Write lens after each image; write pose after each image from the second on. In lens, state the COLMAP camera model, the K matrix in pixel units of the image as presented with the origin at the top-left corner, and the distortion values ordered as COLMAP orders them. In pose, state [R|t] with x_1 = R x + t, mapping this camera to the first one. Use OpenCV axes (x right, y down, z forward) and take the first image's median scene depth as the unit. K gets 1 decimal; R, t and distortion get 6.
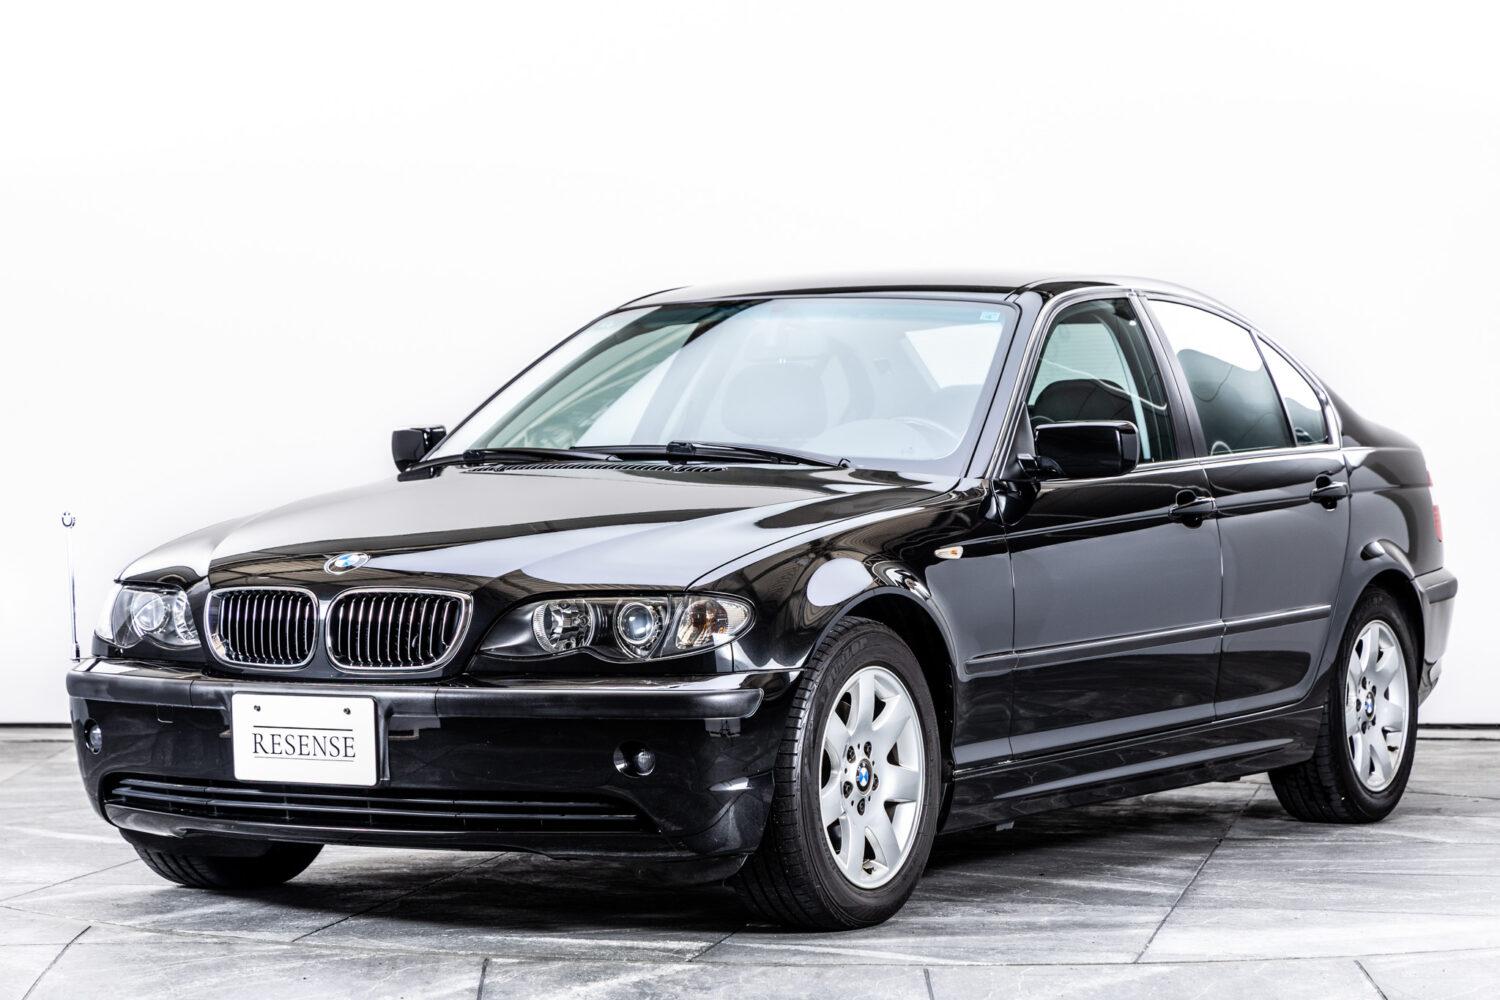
lens RADIAL K [[3979.3, 0, 750.0], [0, 3979.3, 500.0], [0, 0, 1]] dist [-0.011778, -0.279436]
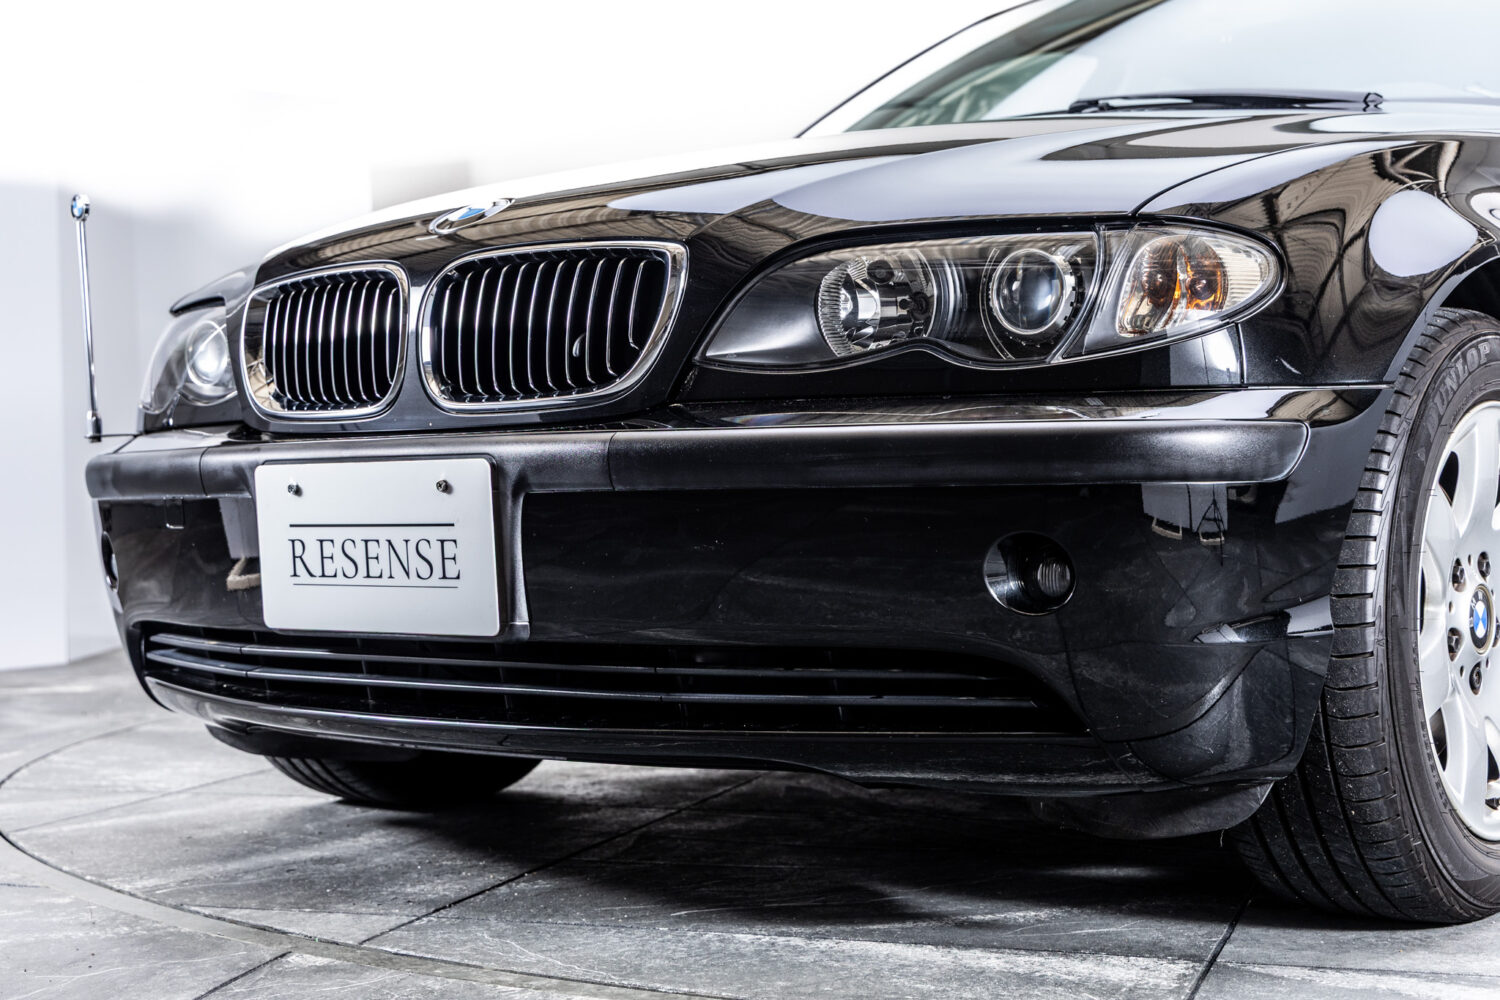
lens RADIAL K [[2176.8, 0, 756.7], [0, 2176.8, 493.4], [0, 0, 1]] dist [0.053274, -0.022741]
pose [[0.989427, -0.014629, -0.144289, -0.023288], [0.013604, 0.999875, -0.008089, 0.056004], [0.144389, 0.006040, 0.989503, 0.728824]]
